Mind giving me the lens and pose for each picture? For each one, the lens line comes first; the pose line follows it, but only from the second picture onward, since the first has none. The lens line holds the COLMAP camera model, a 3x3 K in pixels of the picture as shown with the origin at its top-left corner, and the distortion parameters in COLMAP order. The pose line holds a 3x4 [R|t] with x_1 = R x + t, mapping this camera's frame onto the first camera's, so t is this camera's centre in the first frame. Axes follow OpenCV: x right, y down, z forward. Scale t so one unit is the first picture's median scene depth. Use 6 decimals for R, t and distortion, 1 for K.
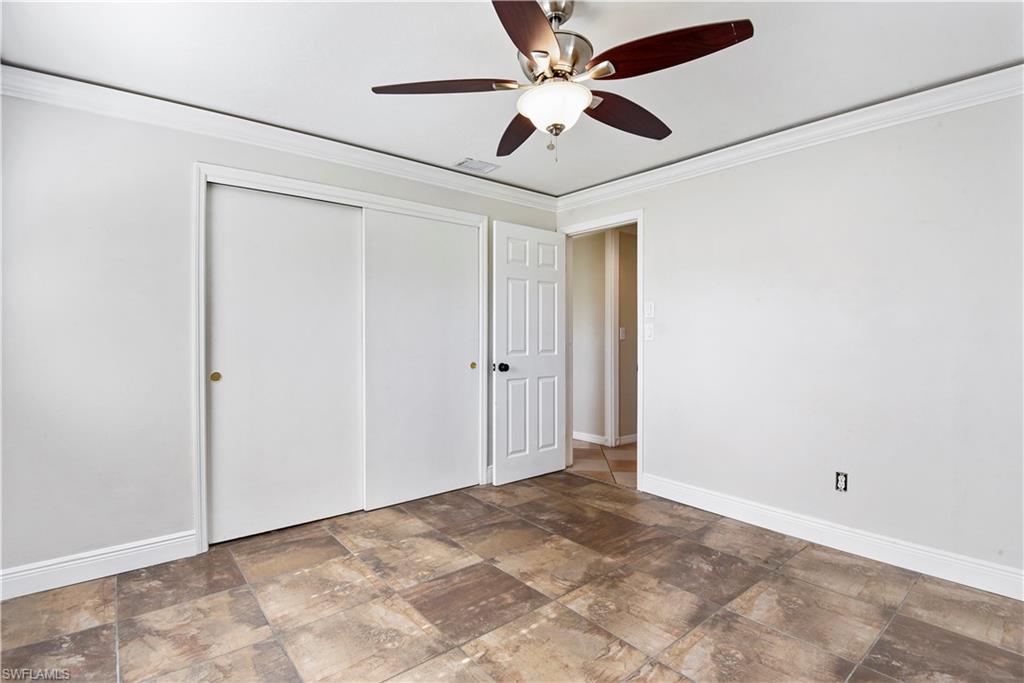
lens RADIAL K [[484.7, 0, 516.7], [0, 484.7, 339.9], [0, 0, 1]] dist [0.002650, 0.000907]
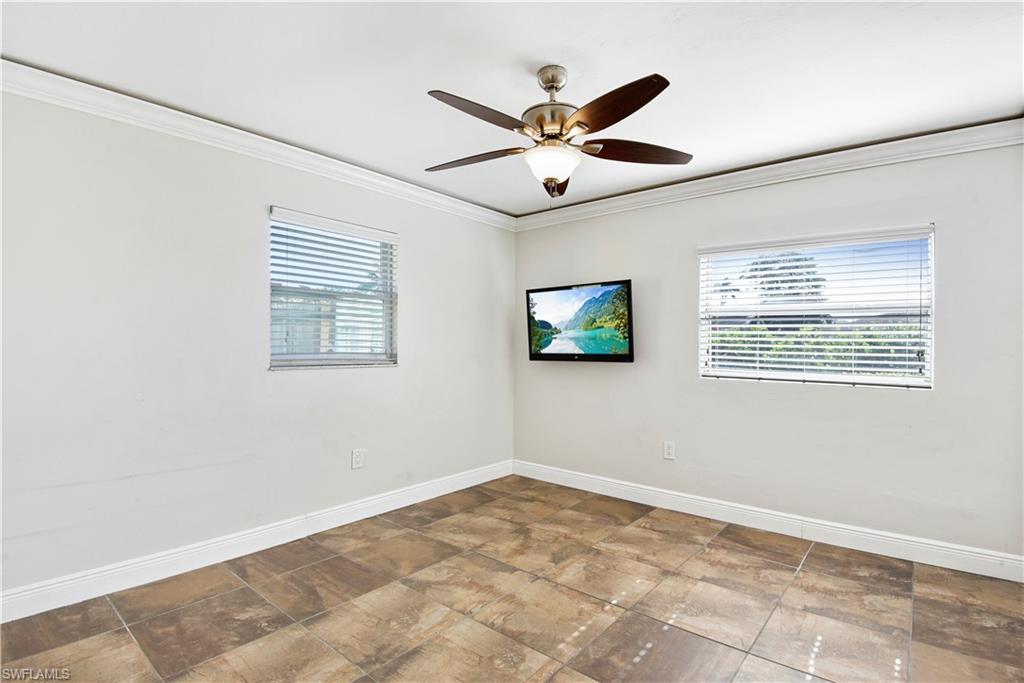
lens RADIAL K [[484.7, 0, 516.7], [0, 484.7, 339.9], [0, 0, 1]] dist [0.002650, 0.000907]
pose [[-0.982894, -0.014645, -0.183589, 0.364156], [-0.013349, 0.999876, -0.008295, -0.021791], [0.183687, -0.005702, -0.982968, 2.045284]]
